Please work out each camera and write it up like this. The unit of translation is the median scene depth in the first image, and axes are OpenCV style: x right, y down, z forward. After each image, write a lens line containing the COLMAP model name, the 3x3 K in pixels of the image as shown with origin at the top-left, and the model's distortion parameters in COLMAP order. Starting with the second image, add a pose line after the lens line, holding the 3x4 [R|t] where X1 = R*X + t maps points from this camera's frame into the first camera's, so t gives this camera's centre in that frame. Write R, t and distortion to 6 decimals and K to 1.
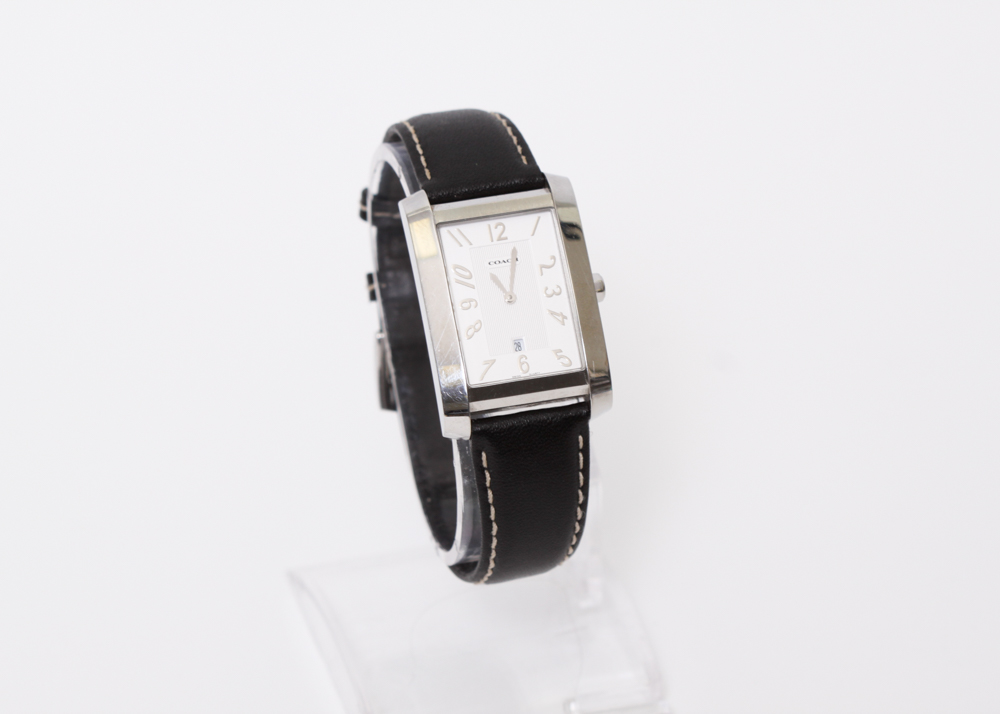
lens RADIAL K [[6070.5, 0, 501.3], [0, 6070.5, 359.9], [0, 0, 1]] dist [0.495724, 0.000000]
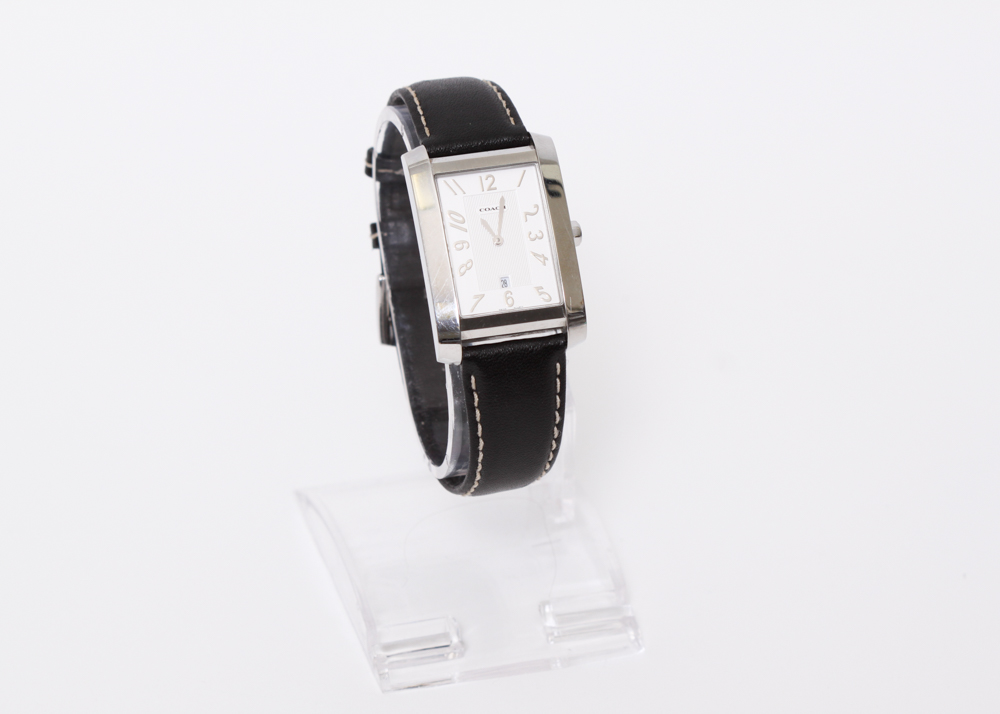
lens RADIAL K [[6070.5, 0, 498.4], [0, 6070.5, 353.2], [0, 0, 1]] dist [0.495724, 0.000000]
pose [[0.999865, 0.015675, 0.004907, -0.003725], [-0.015594, 0.999749, -0.016060, 0.028859], [-0.005157, 0.015981, 0.999859, -0.135250]]
